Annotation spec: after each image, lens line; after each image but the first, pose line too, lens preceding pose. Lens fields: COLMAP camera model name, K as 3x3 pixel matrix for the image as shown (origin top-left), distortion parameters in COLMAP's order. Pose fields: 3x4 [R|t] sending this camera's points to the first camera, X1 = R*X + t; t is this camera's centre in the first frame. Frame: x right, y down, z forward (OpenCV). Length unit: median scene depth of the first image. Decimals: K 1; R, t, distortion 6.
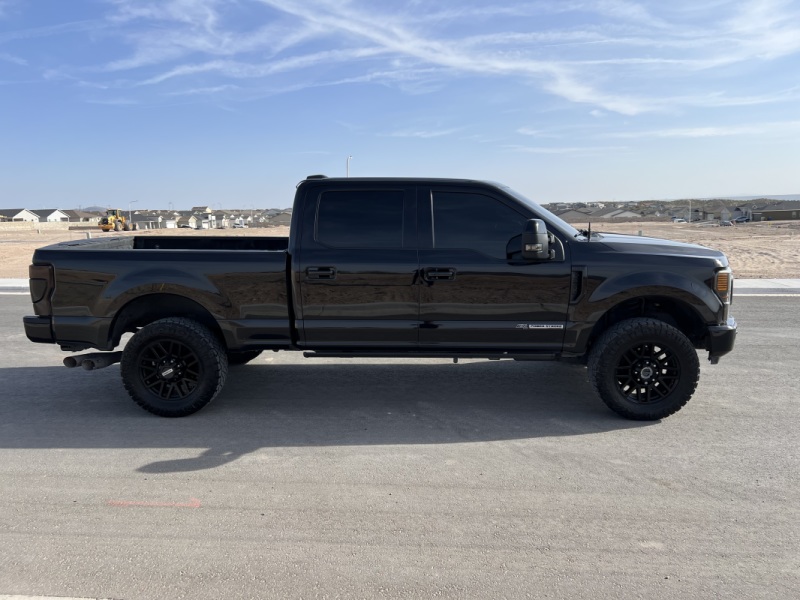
lens RADIAL K [[600.9, 0, 399.7], [0, 600.9, 304.4], [0, 0, 1]] dist [0.052224, -0.061039]
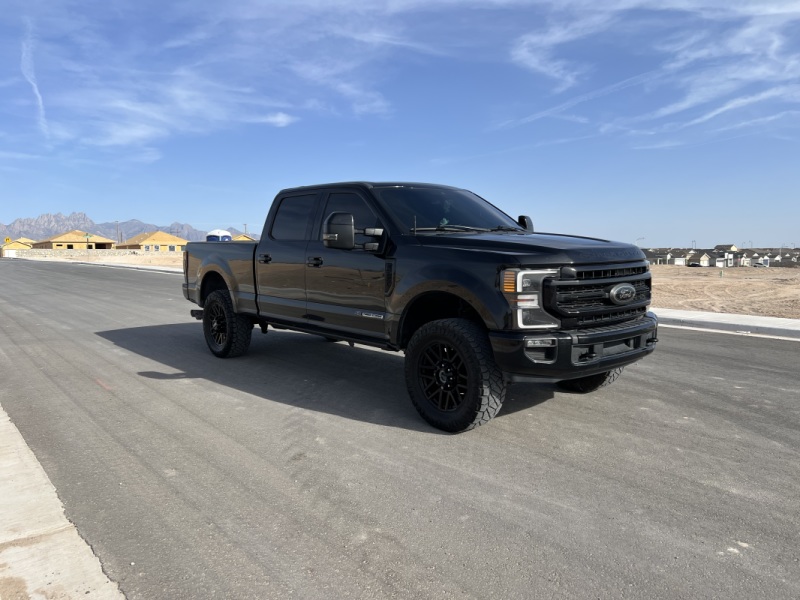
lens RADIAL K [[600.9, 0, 400.9], [0, 600.9, 296.5], [0, 0, 1]] dist [0.052224, -0.061039]
pose [[0.680323, 0.066364, -0.729902, 0.984254], [-0.121783, 0.992284, -0.023290, 0.020899], [0.722724, 0.104734, 0.683155, 0.310357]]
